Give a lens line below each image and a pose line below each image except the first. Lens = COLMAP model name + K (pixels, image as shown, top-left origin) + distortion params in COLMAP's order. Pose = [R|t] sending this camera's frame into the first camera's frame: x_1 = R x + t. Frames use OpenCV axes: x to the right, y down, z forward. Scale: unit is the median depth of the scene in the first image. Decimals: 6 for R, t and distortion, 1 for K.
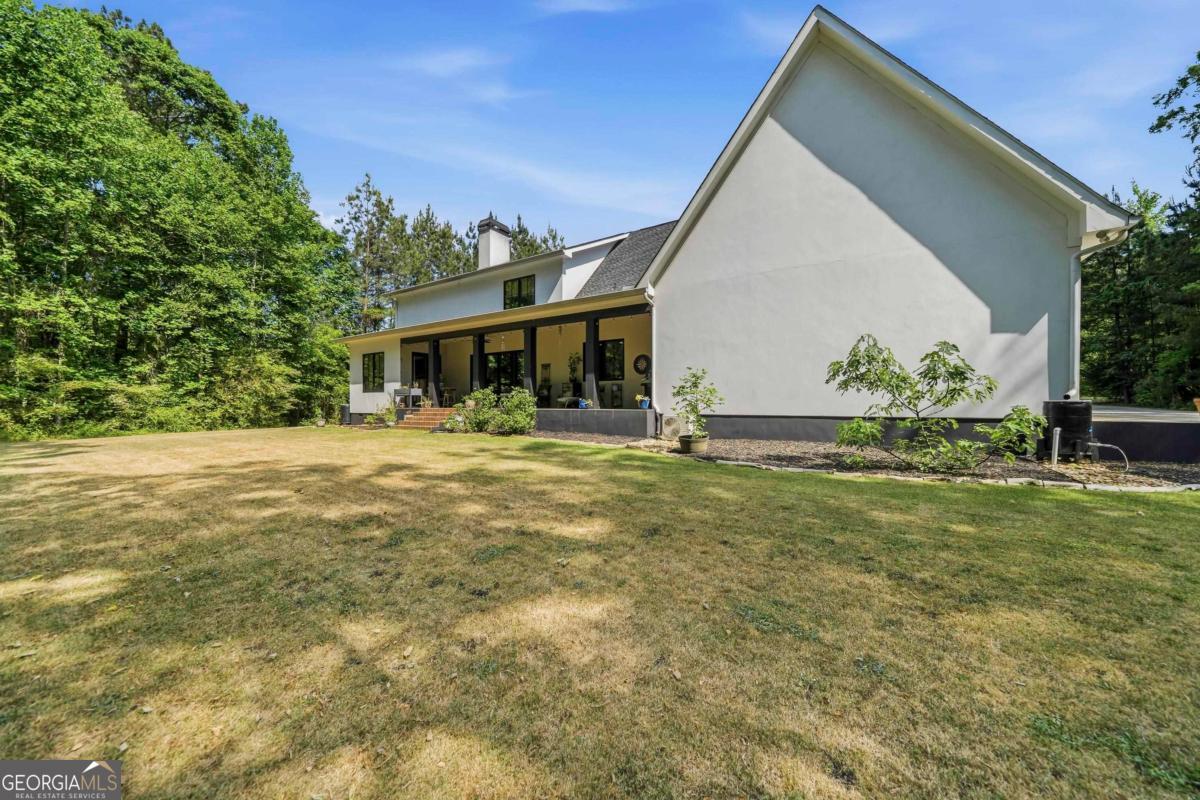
lens RADIAL K [[417.9, 0, 601.9], [0, 417.9, 399.7], [0, 0, 1]] dist [-0.001262, -0.000123]
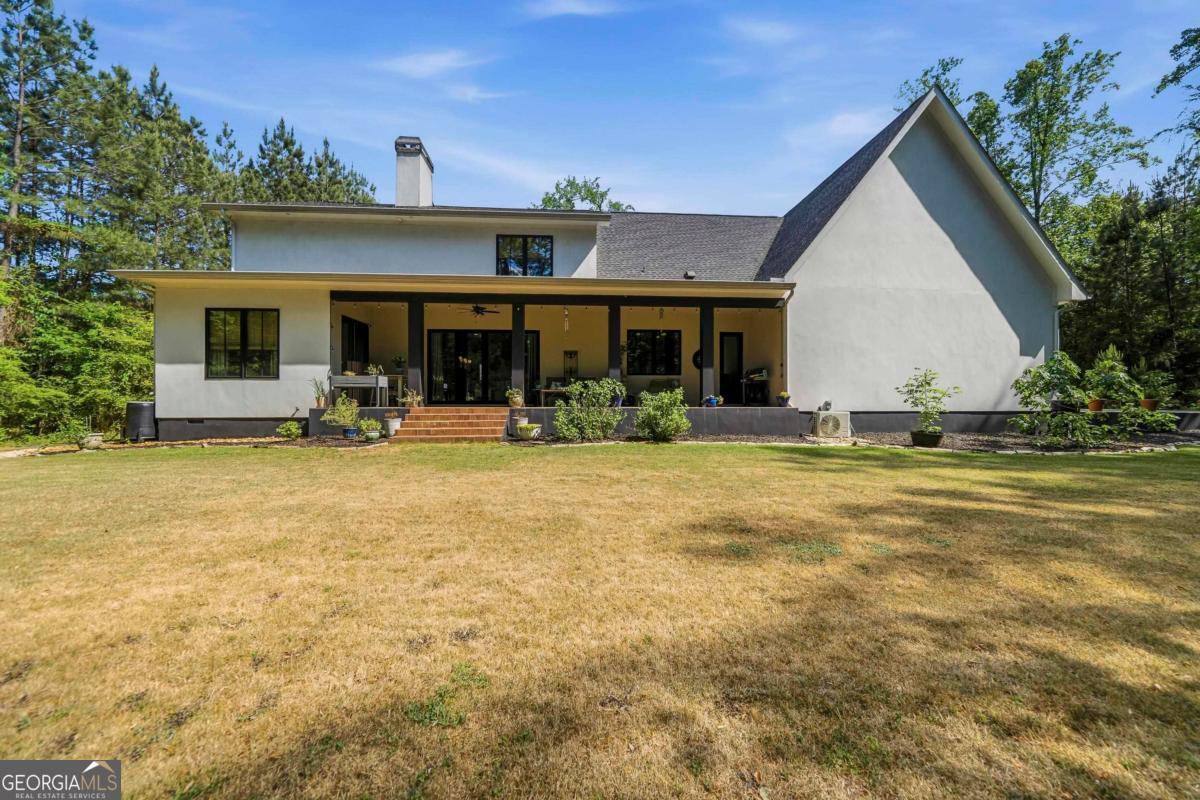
lens RADIAL K [[417.9, 0, 600.6], [0, 417.9, 405.1], [0, 0, 1]] dist [-0.001262, -0.000123]
pose [[0.800780, -0.000208, 0.598959, -0.518738], [-0.005327, 0.999958, 0.007470, 0.008834], [-0.598935, -0.009173, 0.800745, 0.293885]]
